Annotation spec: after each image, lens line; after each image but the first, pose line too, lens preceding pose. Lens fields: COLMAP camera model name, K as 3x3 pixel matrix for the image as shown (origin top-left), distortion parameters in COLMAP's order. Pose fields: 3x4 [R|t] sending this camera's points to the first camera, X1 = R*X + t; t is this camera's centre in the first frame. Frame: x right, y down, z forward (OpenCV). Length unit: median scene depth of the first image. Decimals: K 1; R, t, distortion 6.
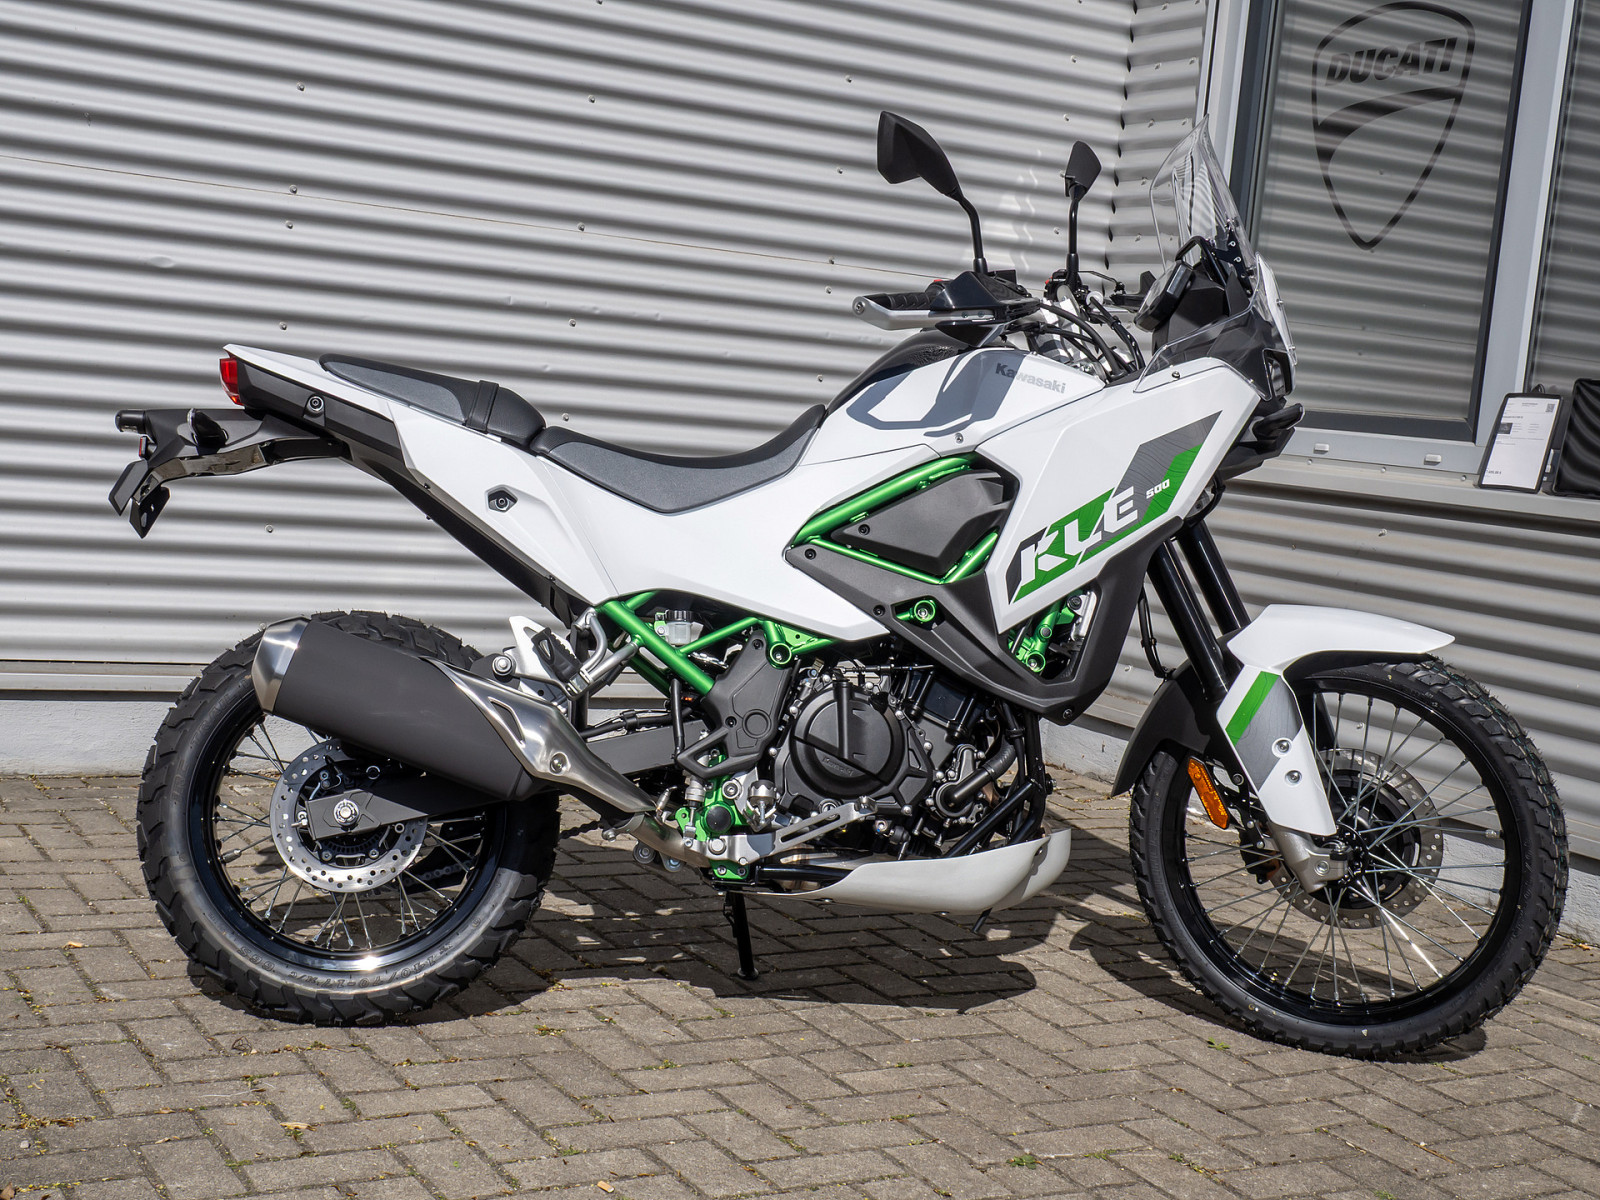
lens RADIAL K [[2201.5, 0, 801.3], [0, 2201.5, 603.3], [0, 0, 1]] dist [0.039868, 0.031510]
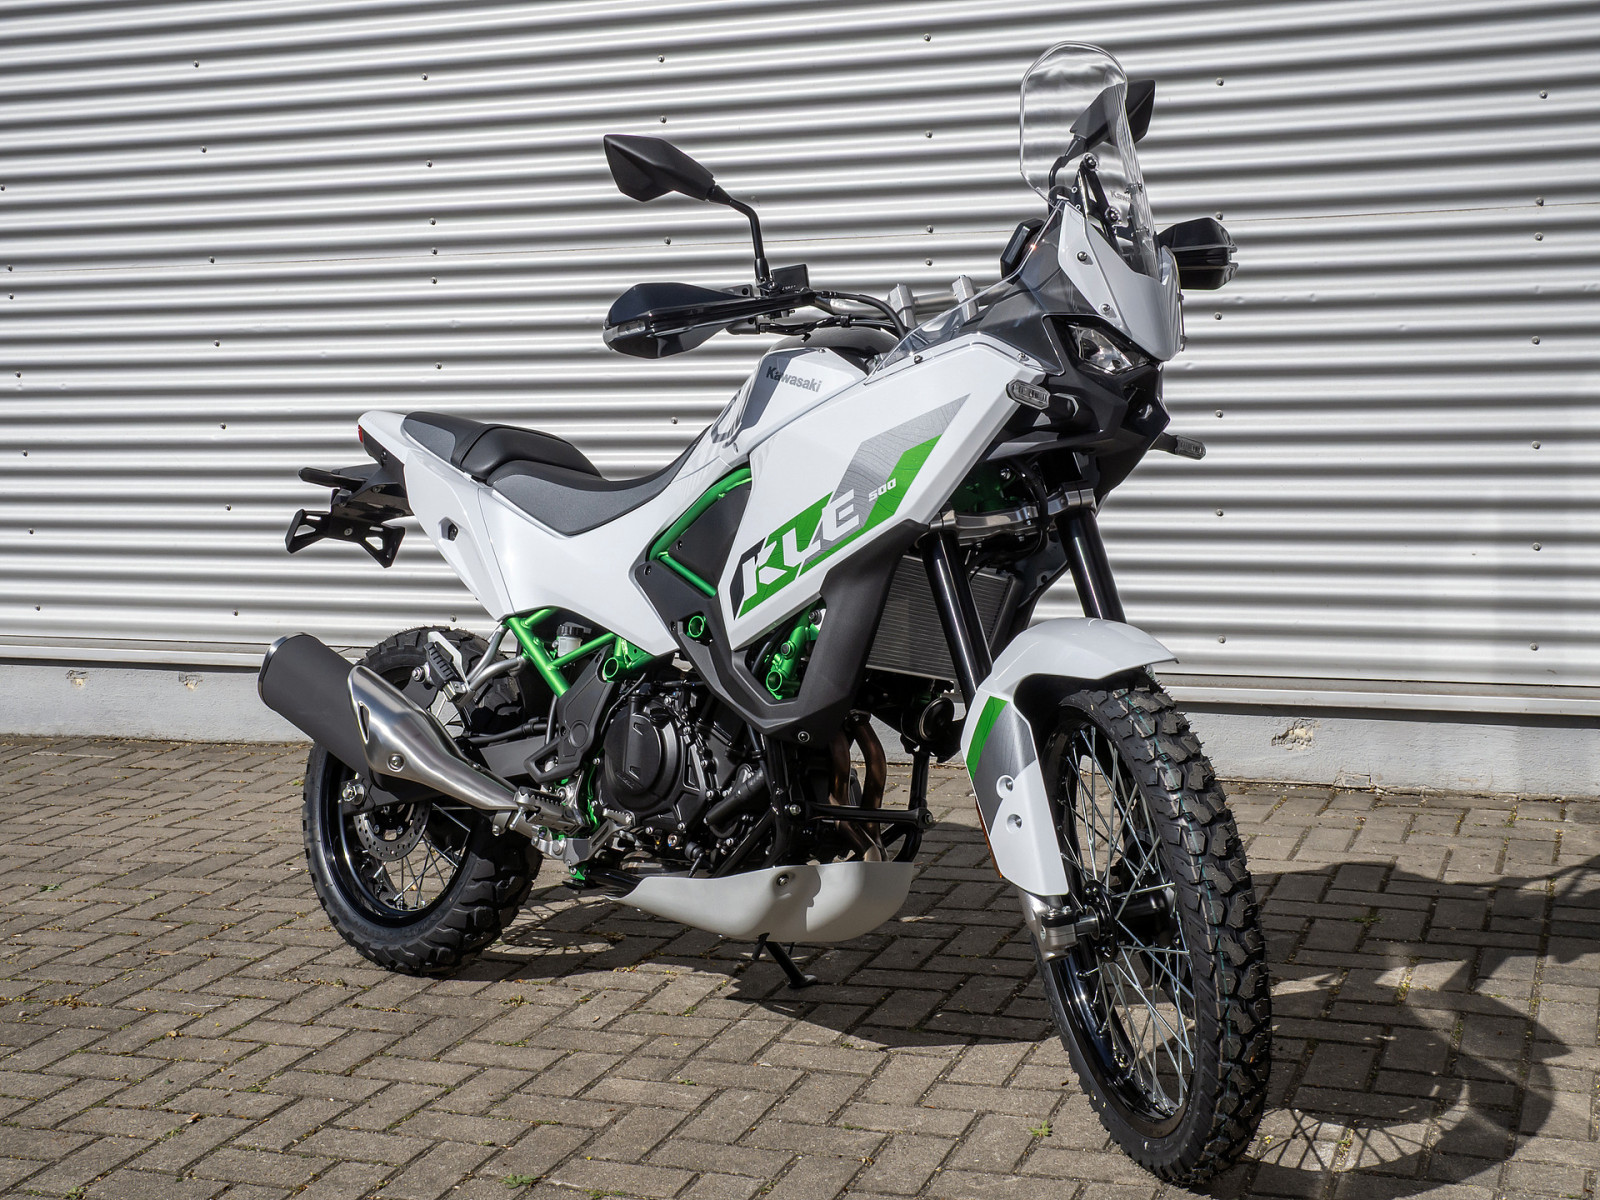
lens RADIAL K [[2118.2, 0, 800.0], [0, 2118.2, 600.0], [0, 0, 1]] dist [0.036038, 0.008624]
pose [[0.622839, -0.013002, -0.782242, 0.824551], [0.017389, 0.999845, -0.002773, -0.005141], [0.782156, -0.011875, 0.622969, 0.440893]]
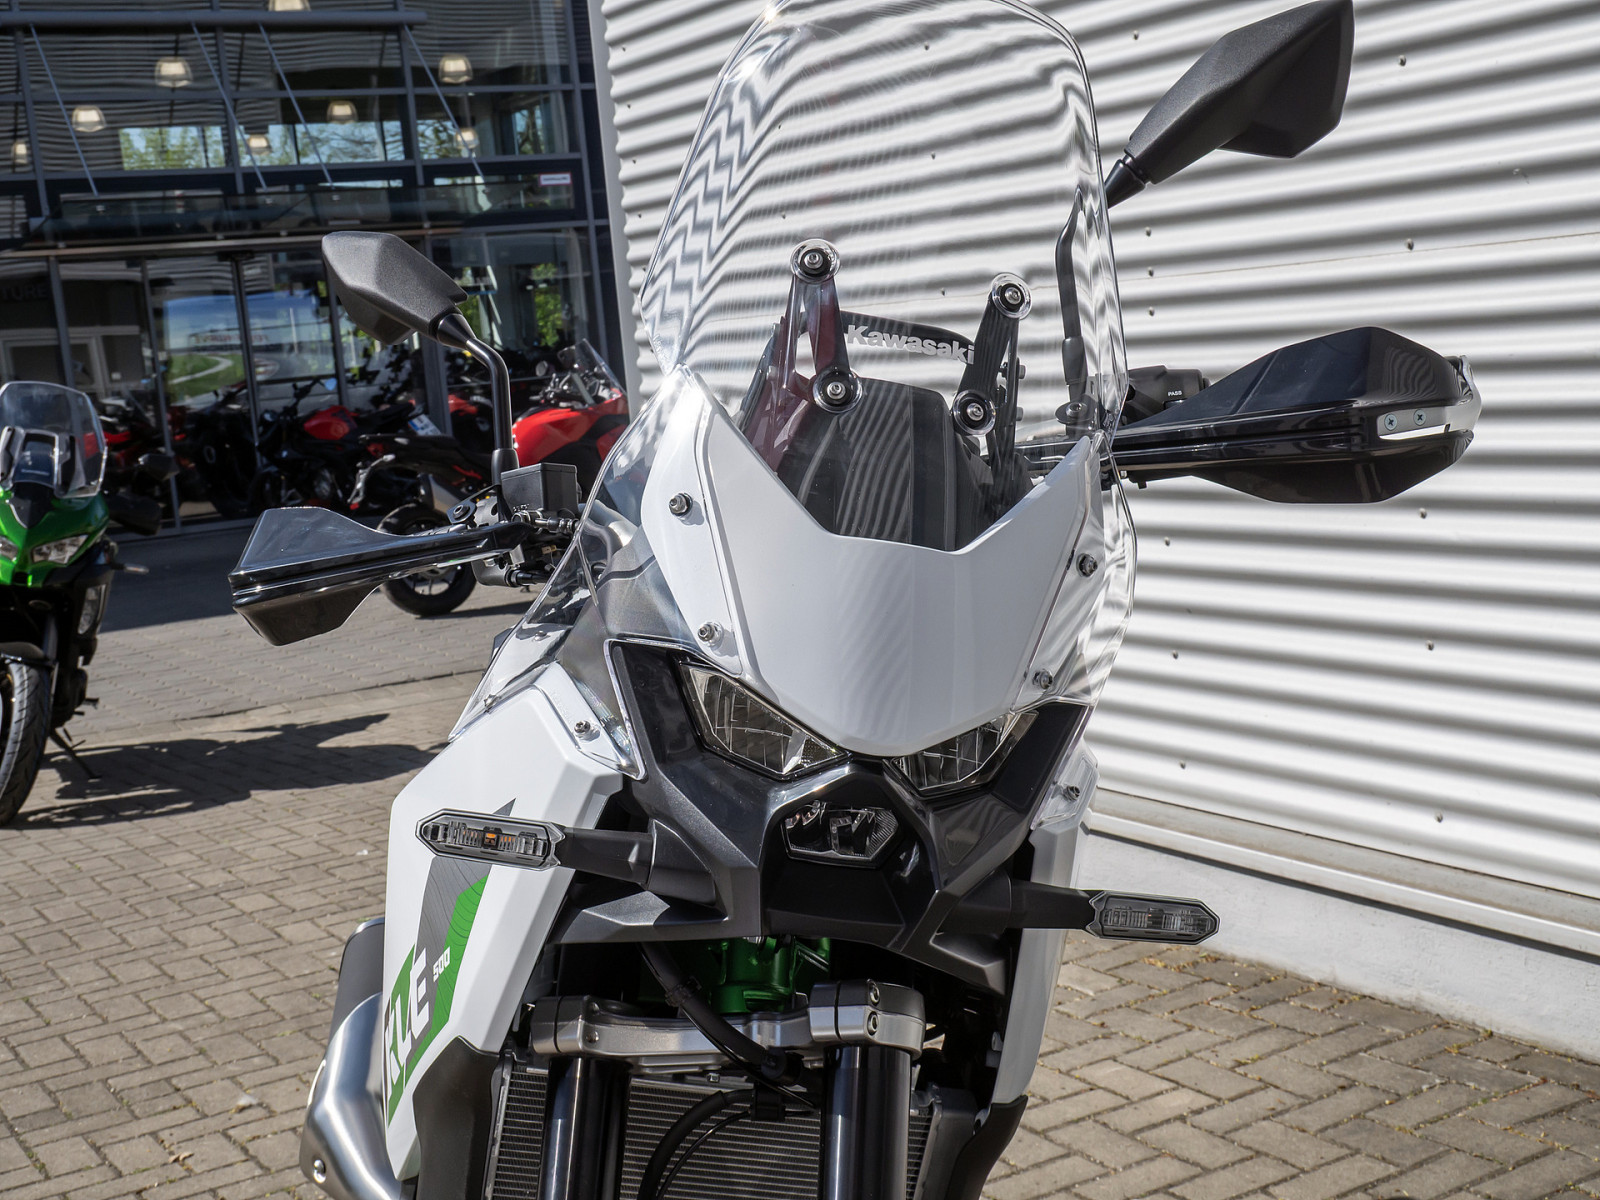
lens RADIAL K [[2118.2, 0, 800.0], [0, 2118.2, 600.0], [0, 0, 1]] dist [0.036038, 0.008624]
pose [[0.007405, 0.033303, -0.999418, 0.588715], [-0.006090, 0.999428, 0.033258, -0.140705], [0.999954, 0.005840, 0.007603, 1.080317]]
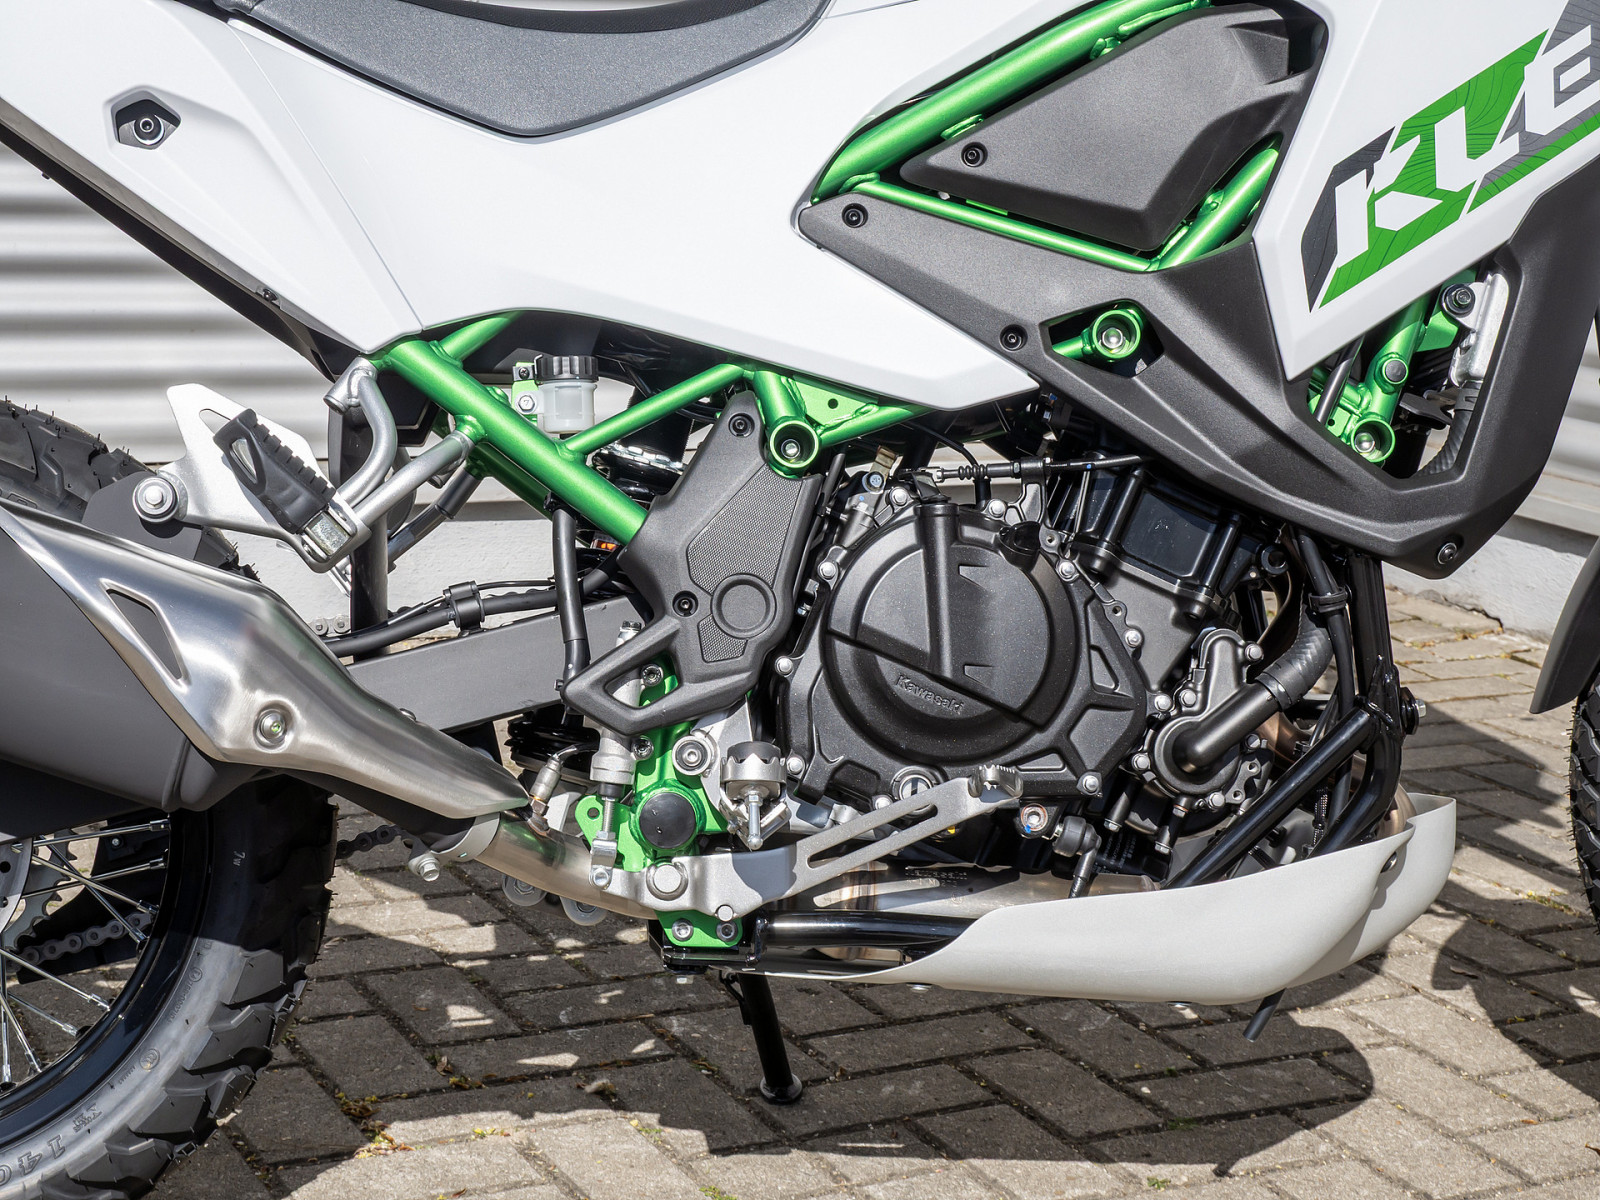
lens RADIAL K [[2960.6, 0, 798.9], [0, 2960.6, 621.8], [0, 0, 1]] dist [0.000986, 0.243641]
pose [[0.997406, -0.035262, -0.062745, 0.027580], [0.041620, 0.993801, 0.103092, -0.003016], [0.058721, -0.105436, 0.992691, 0.399549]]
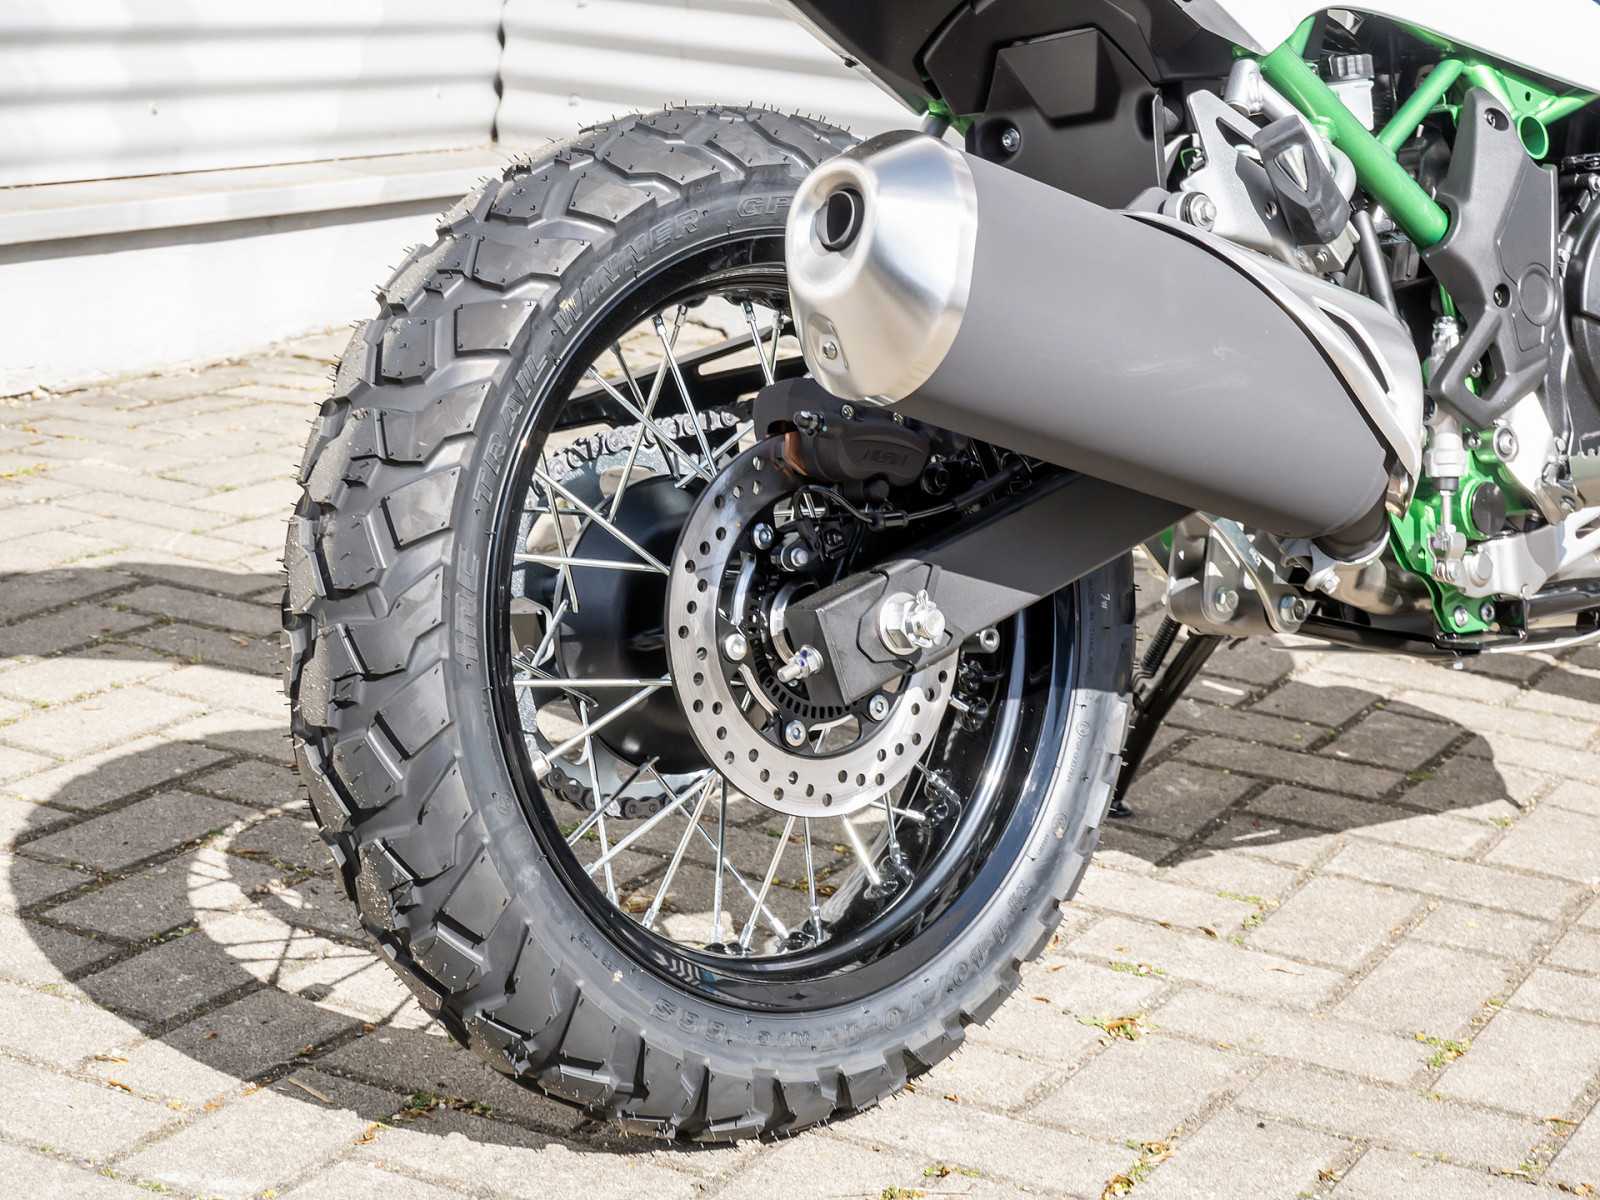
lens RADIAL K [[3248.2, 0, 800.0], [0, 3248.2, 600.0], [0, 0, 1]] dist [0.025960, 0.062465]
pose [[0.832758, -0.149408, 0.533096, -0.507518], [0.046605, 0.978398, 0.201408, -0.026057], [-0.551672, -0.142879, 0.821732, 0.507409]]
